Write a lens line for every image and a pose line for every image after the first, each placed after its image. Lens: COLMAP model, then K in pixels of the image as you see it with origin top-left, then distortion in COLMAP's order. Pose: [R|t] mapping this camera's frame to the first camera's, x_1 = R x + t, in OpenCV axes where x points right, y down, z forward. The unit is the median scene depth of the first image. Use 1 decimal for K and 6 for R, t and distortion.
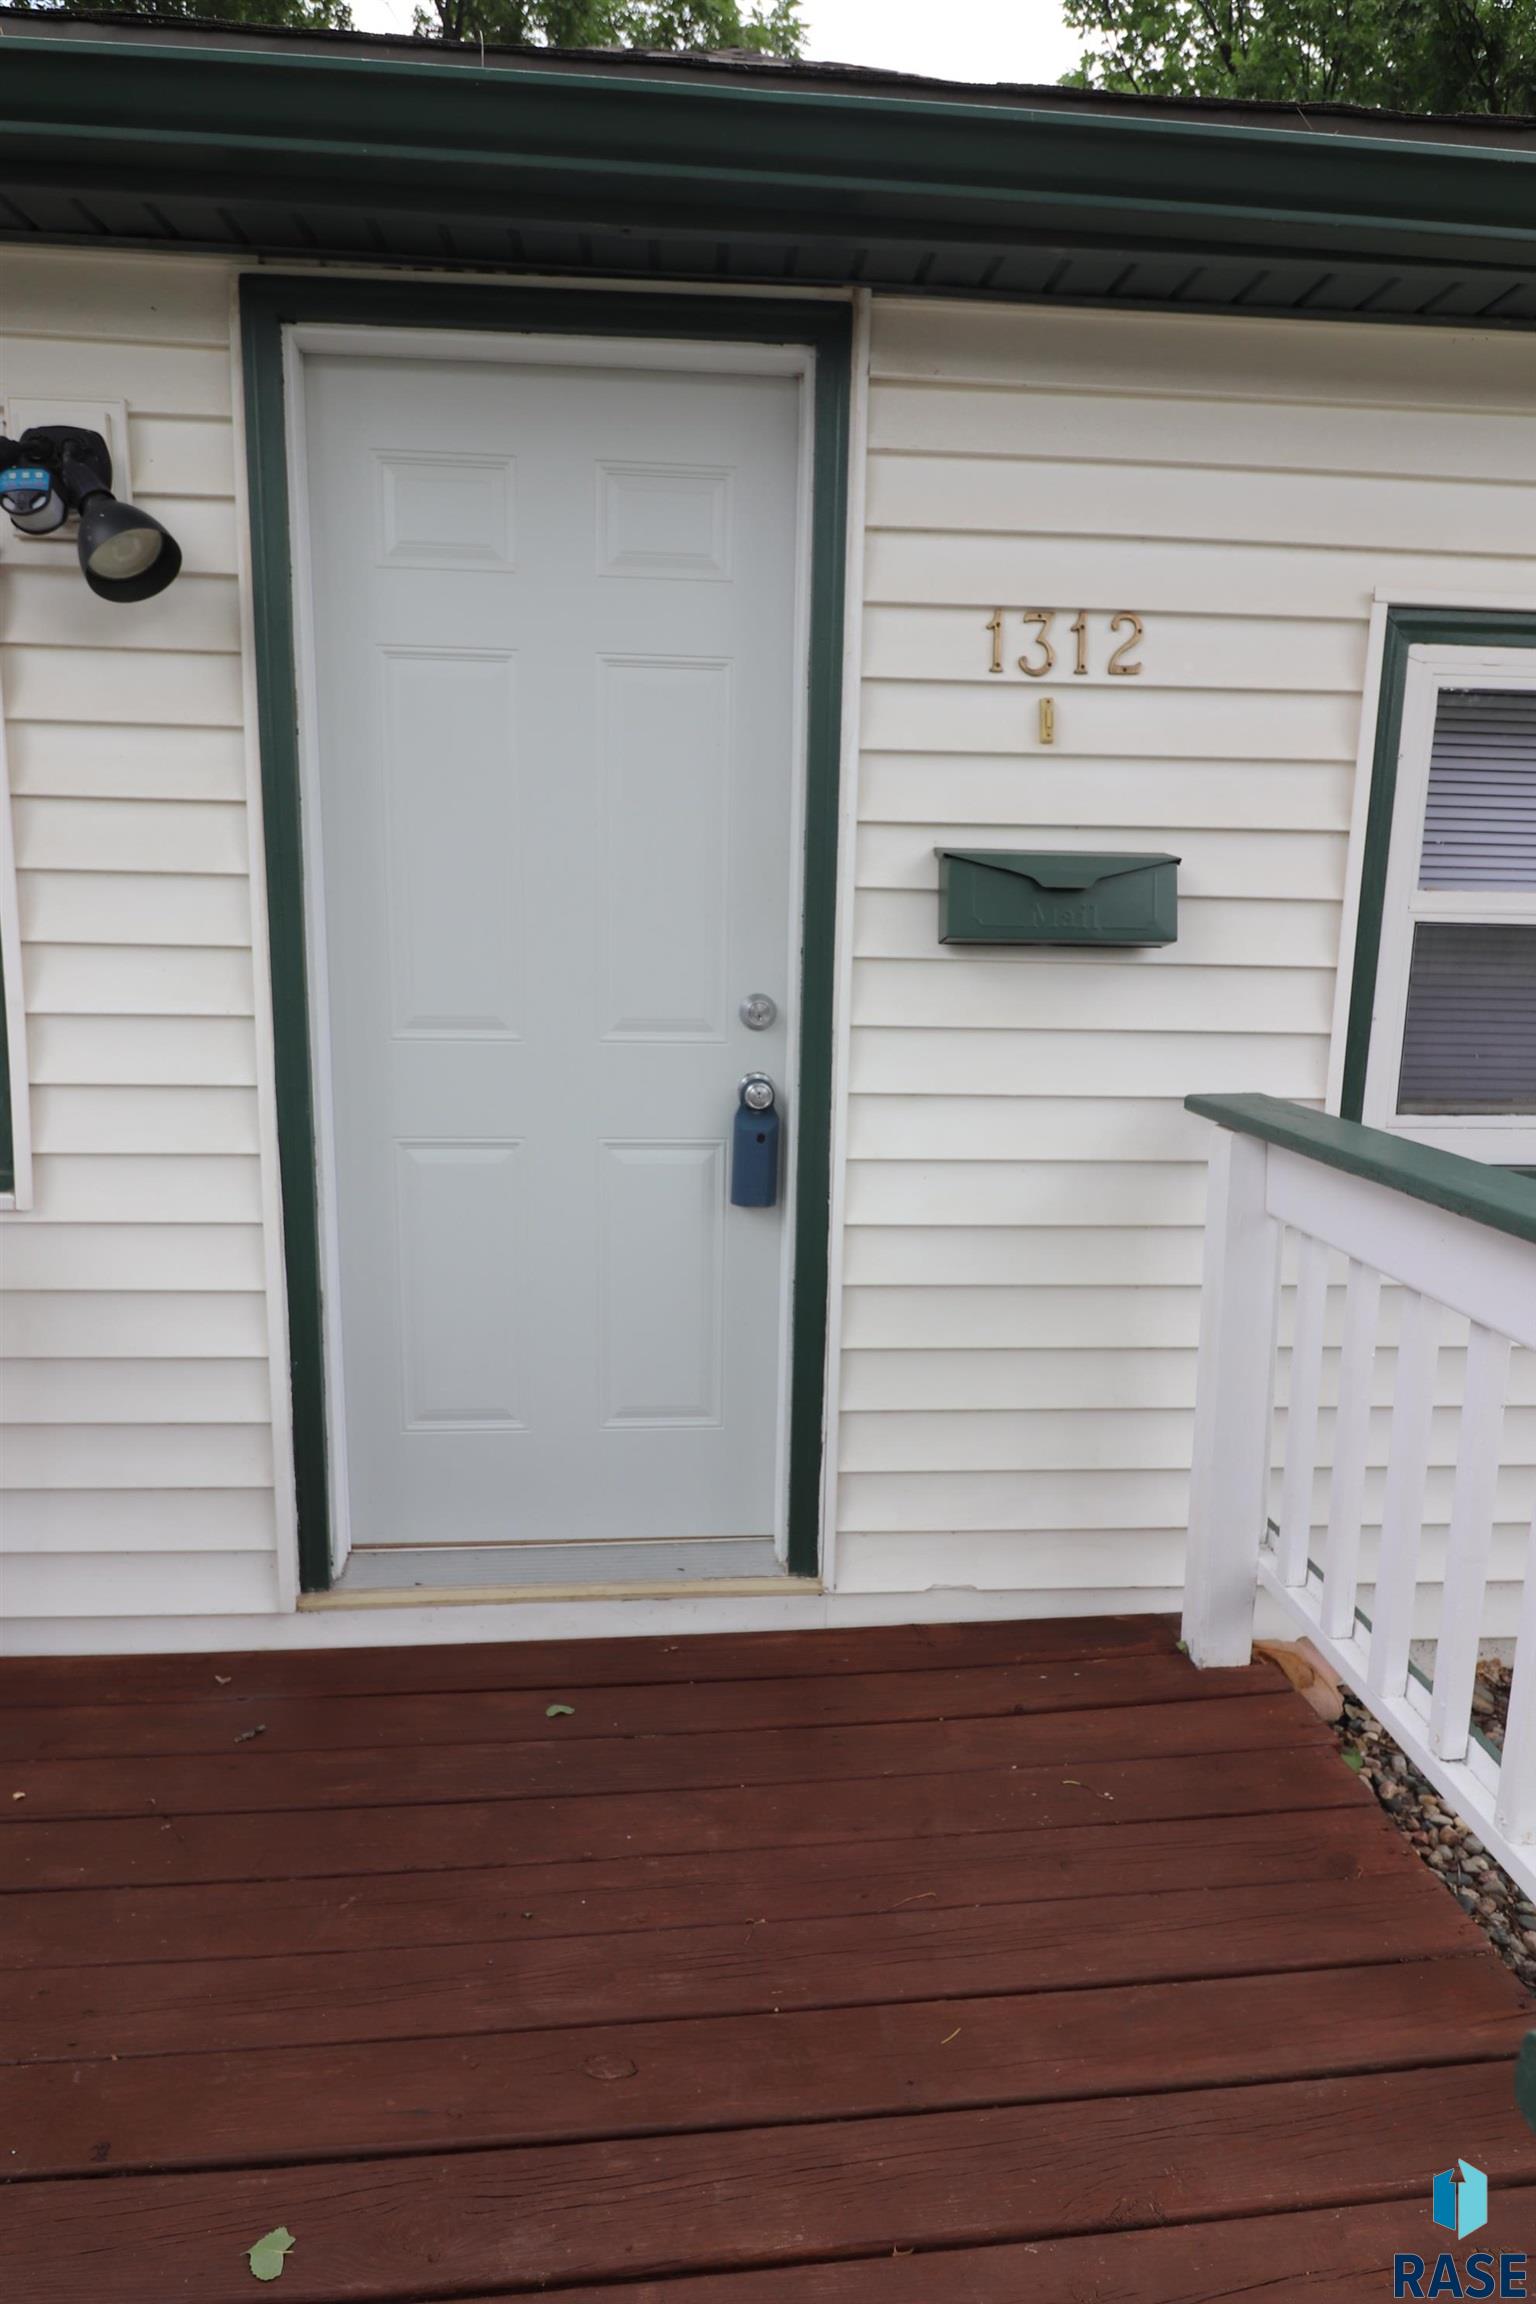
lens RADIAL K [[1301.4, 0, 765.2], [0, 1301.4, 1161.1], [0, 0, 1]] dist [-0.004575, -0.001247]
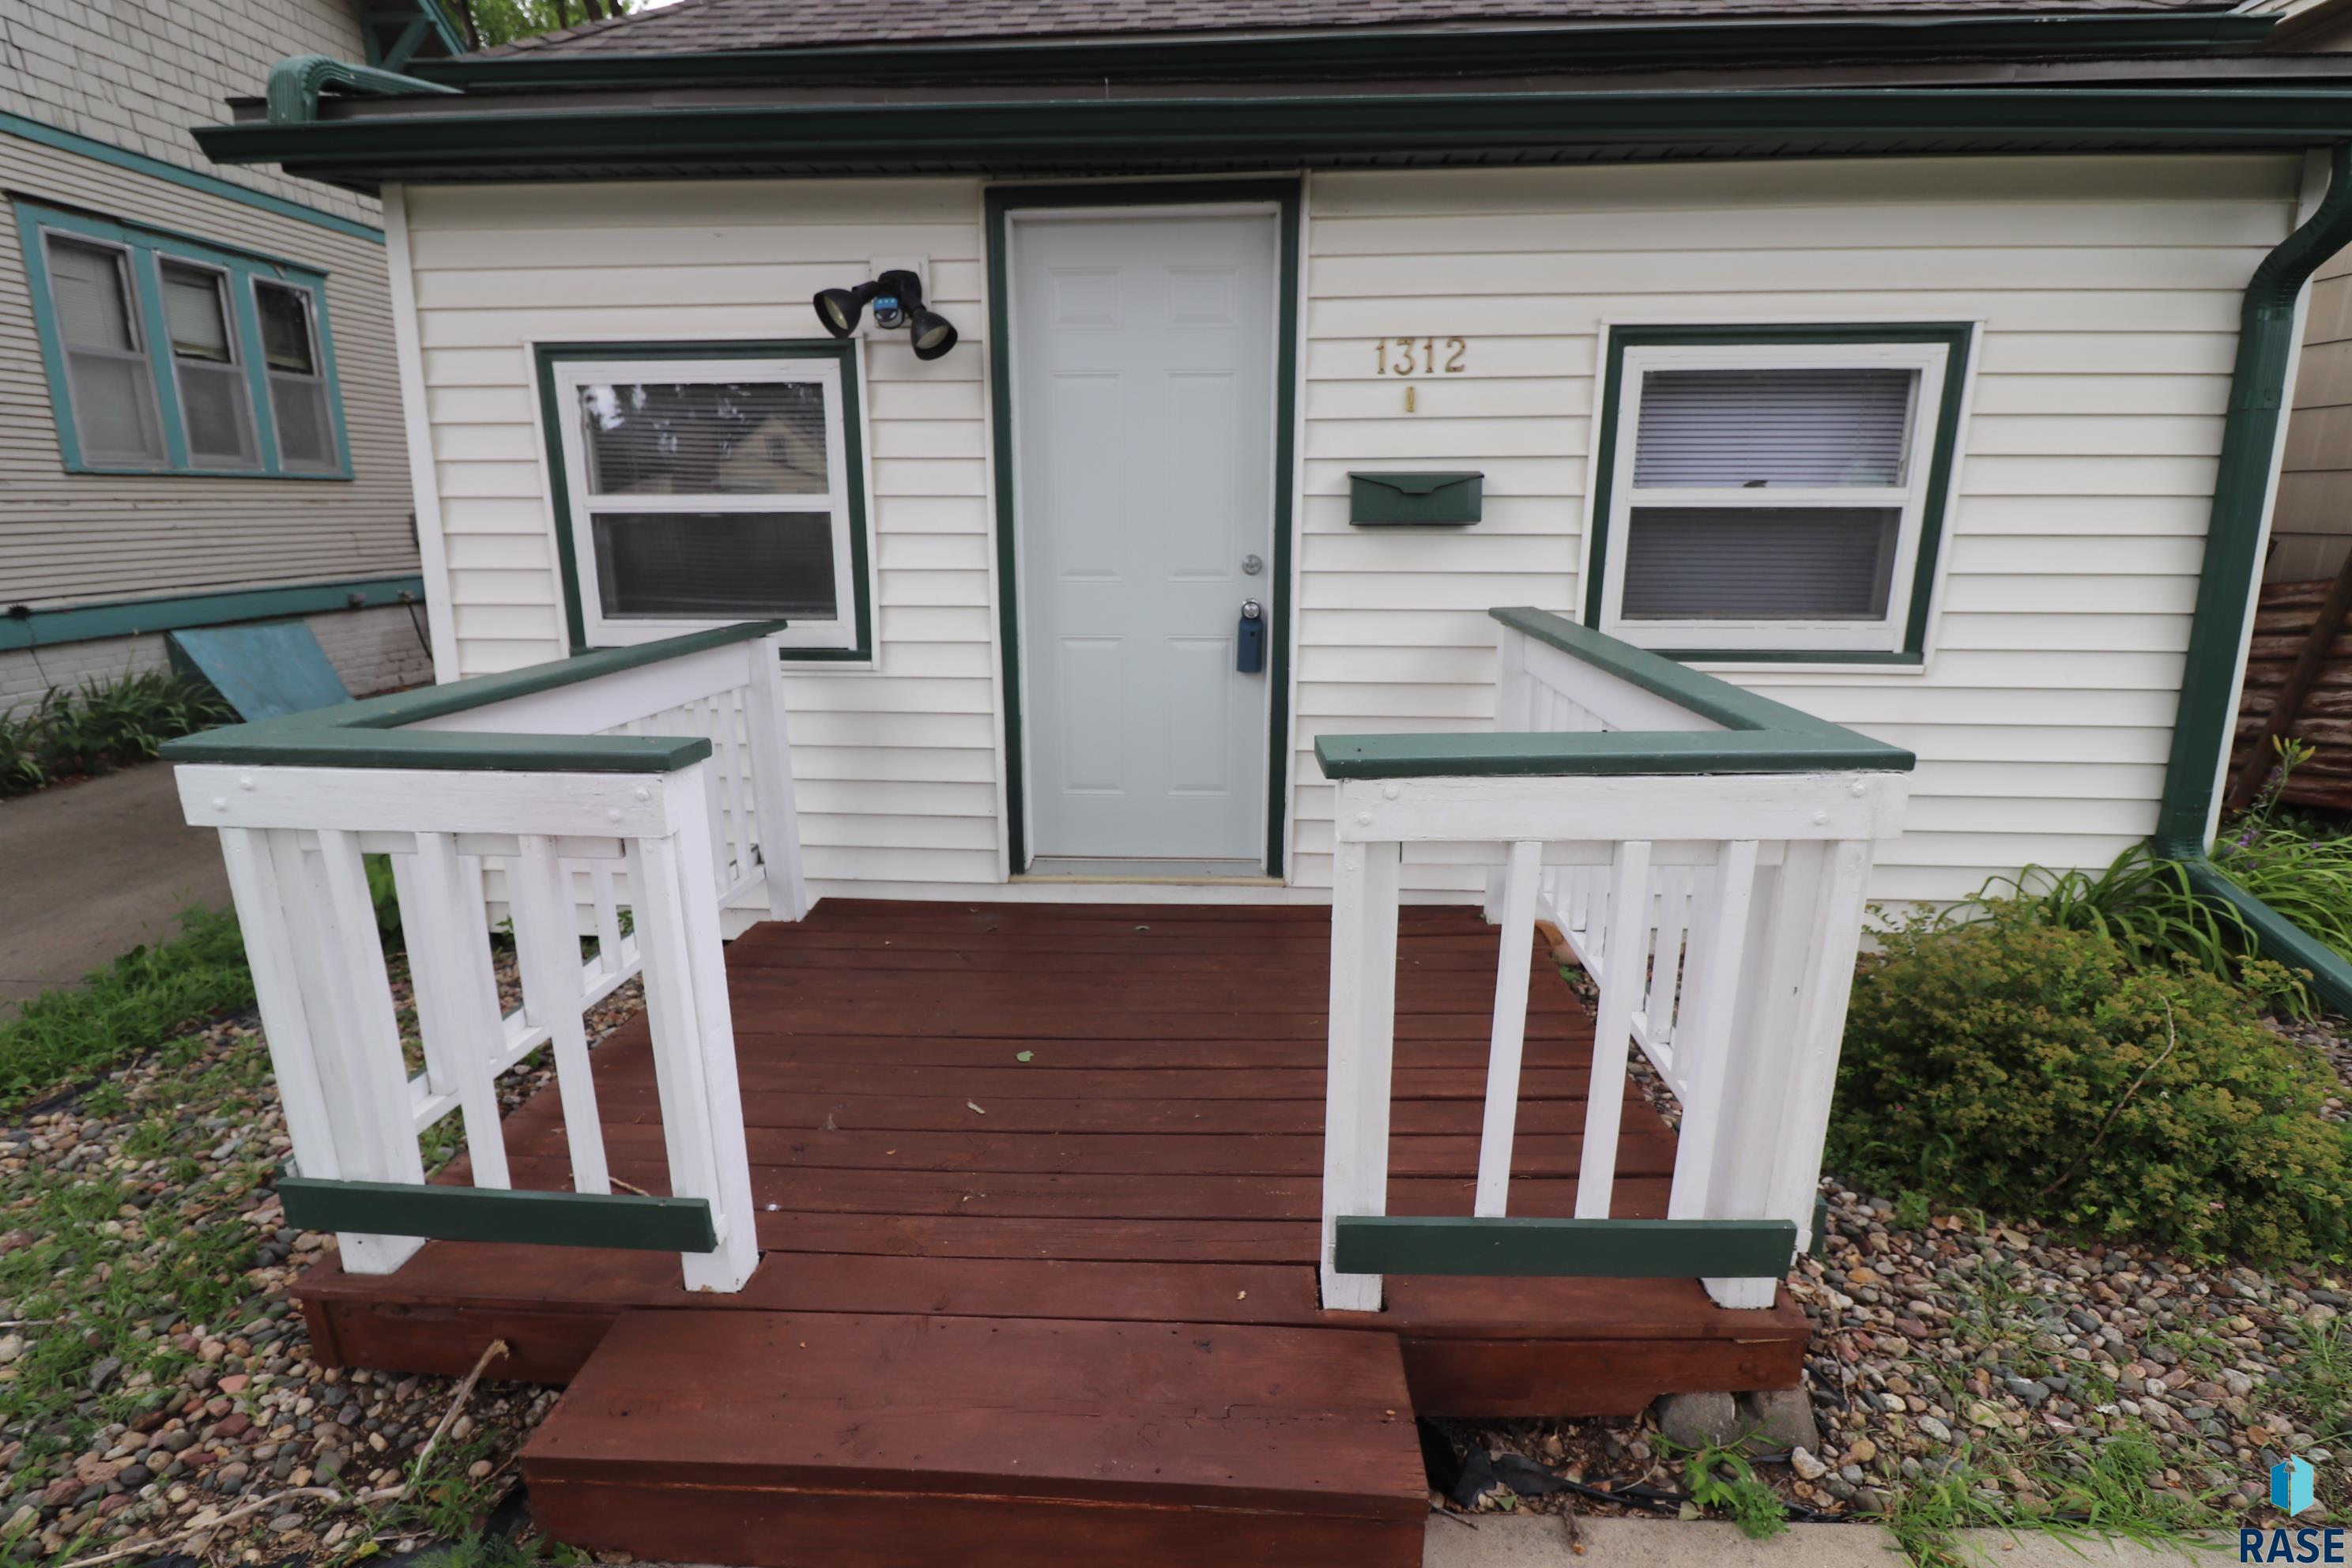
lens RADIAL K [[1096.1, 0, 1166.3], [0, 1096.1, 784.6], [0, 0, 1]] dist [-0.001596, -0.010821]
pose [[0.989494, 0.015247, -0.143766, 0.106667], [-0.006008, 0.997901, 0.064480, 0.099707], [0.144448, -0.062939, 0.987509, -0.584091]]
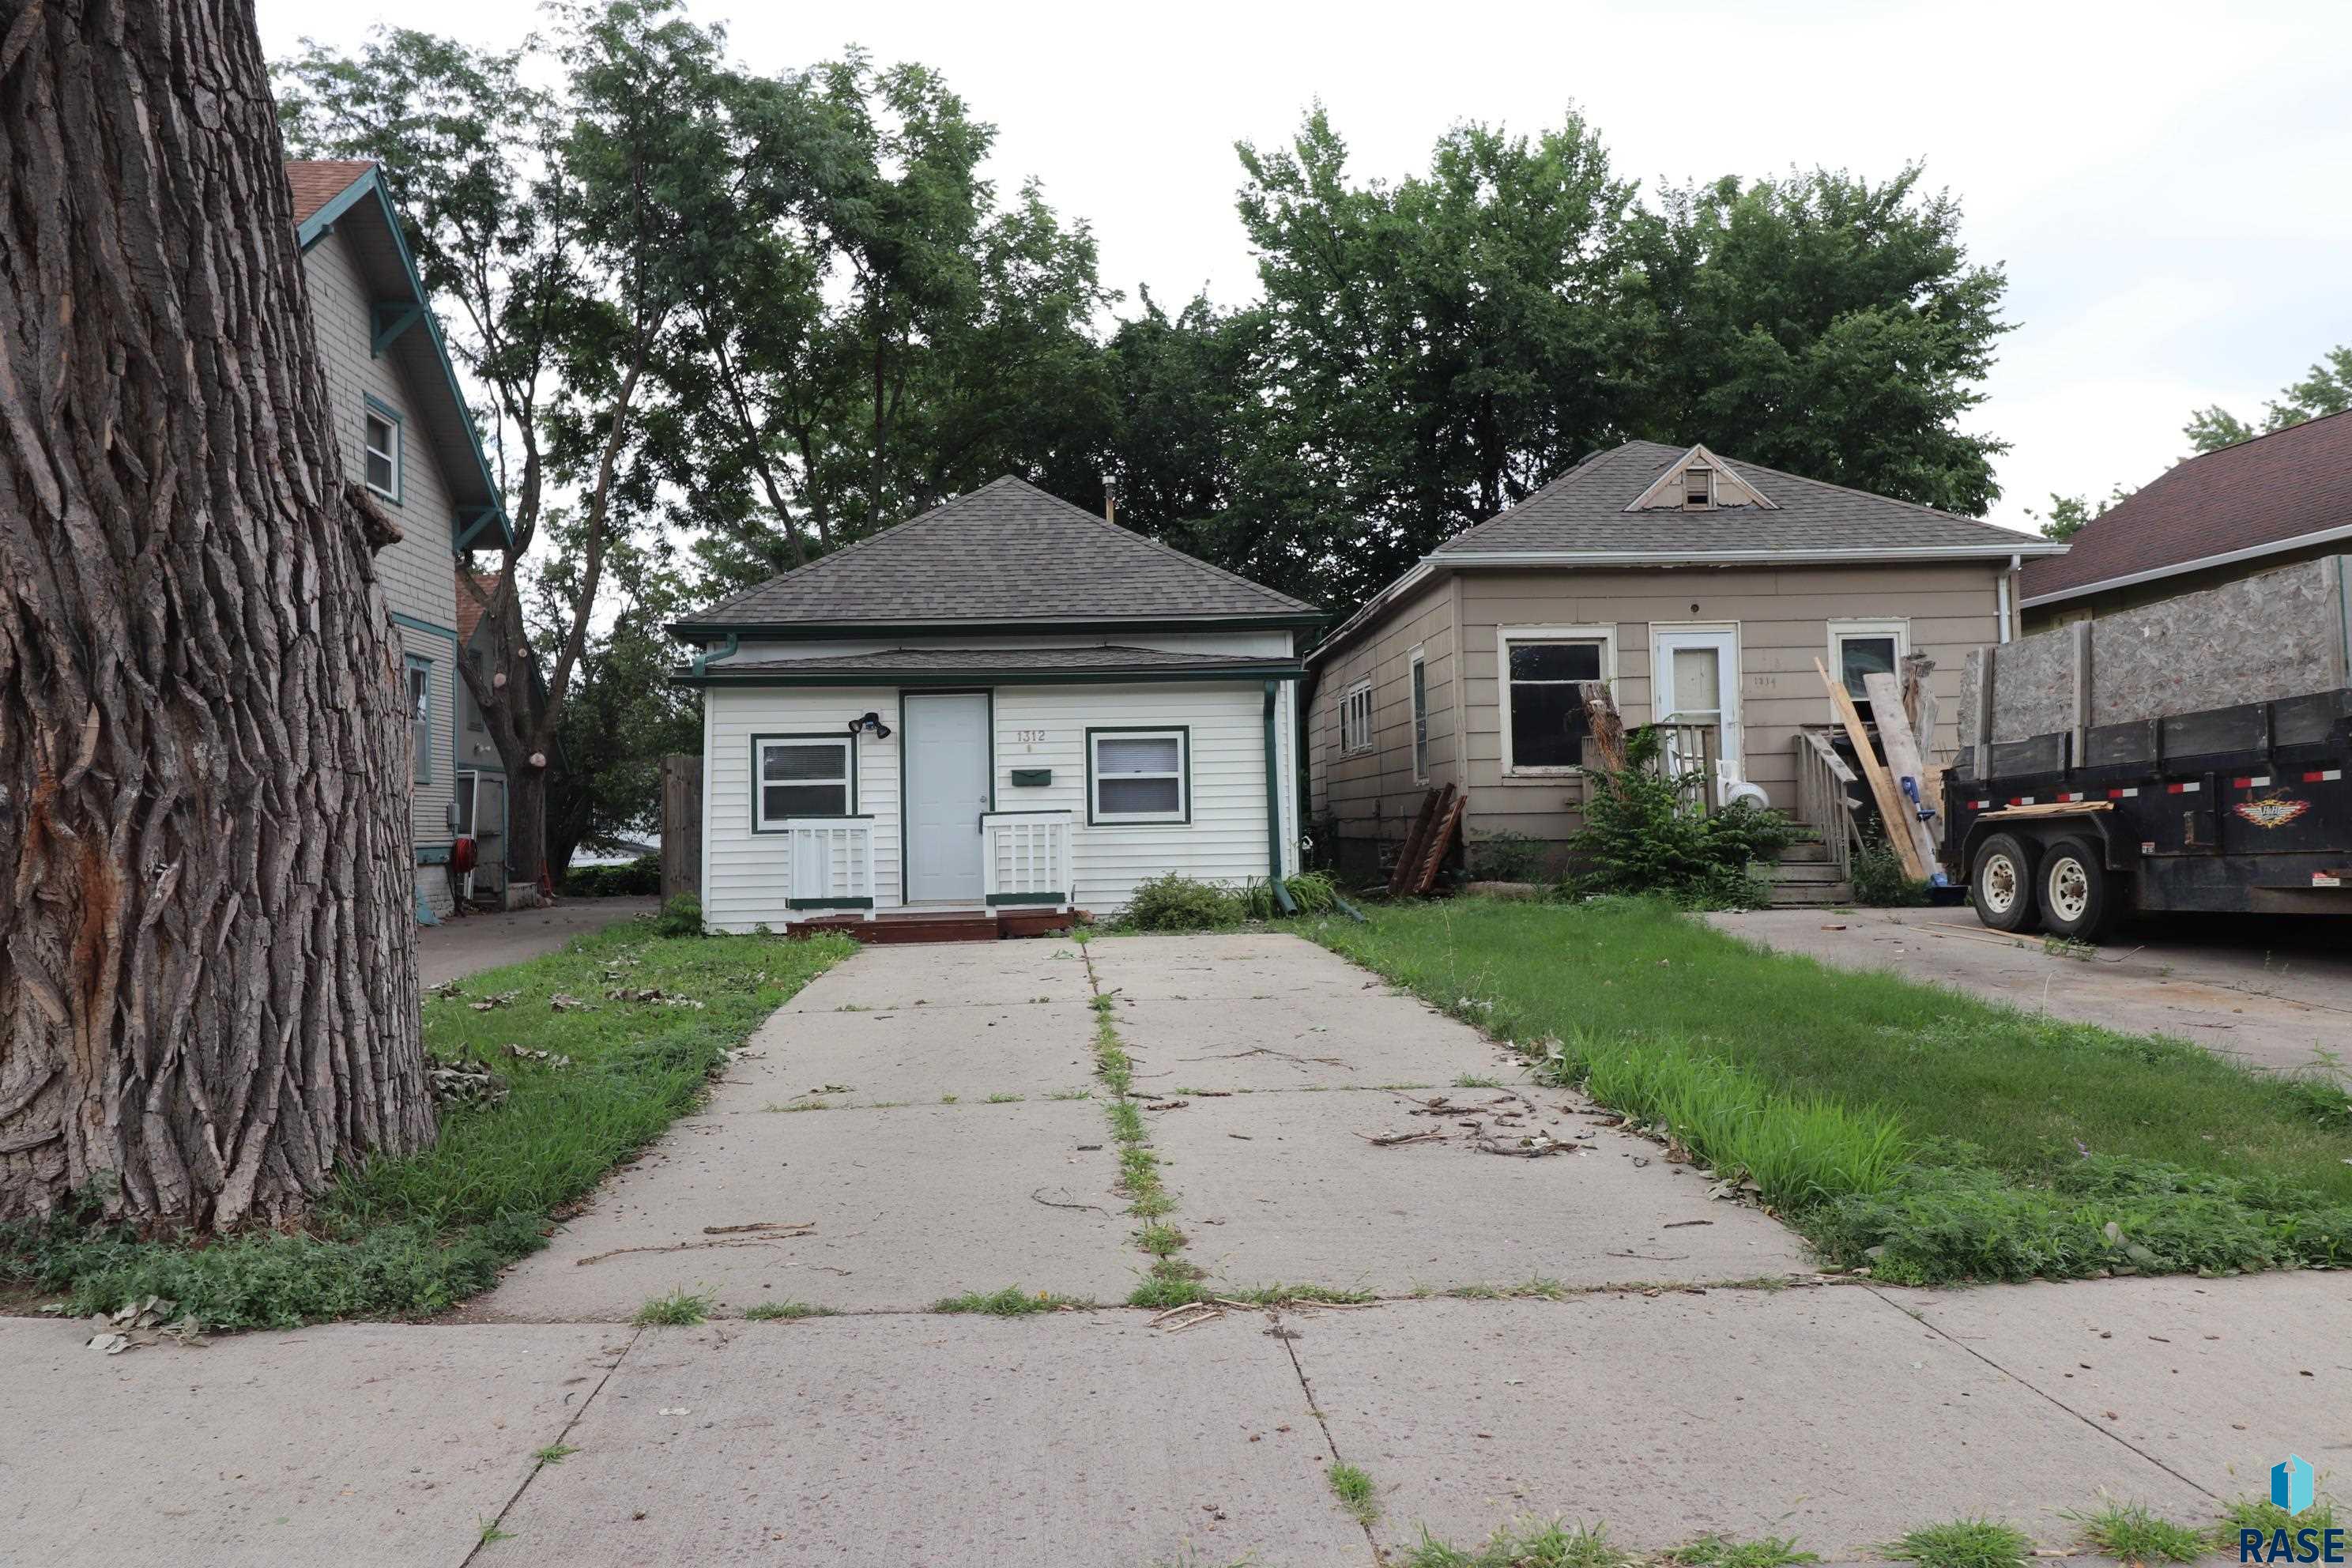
lens RADIAL K [[1771.7, 0, 1178.6], [0, 1771.7, 793.2], [0, 0, 1]] dist [0.001084, 0.001348]
pose [[0.999104, -0.038044, -0.018530, 1.036652], [0.033560, 0.979082, -0.200678, 1.505514], [0.025777, 0.199876, 0.979482, -6.852029]]
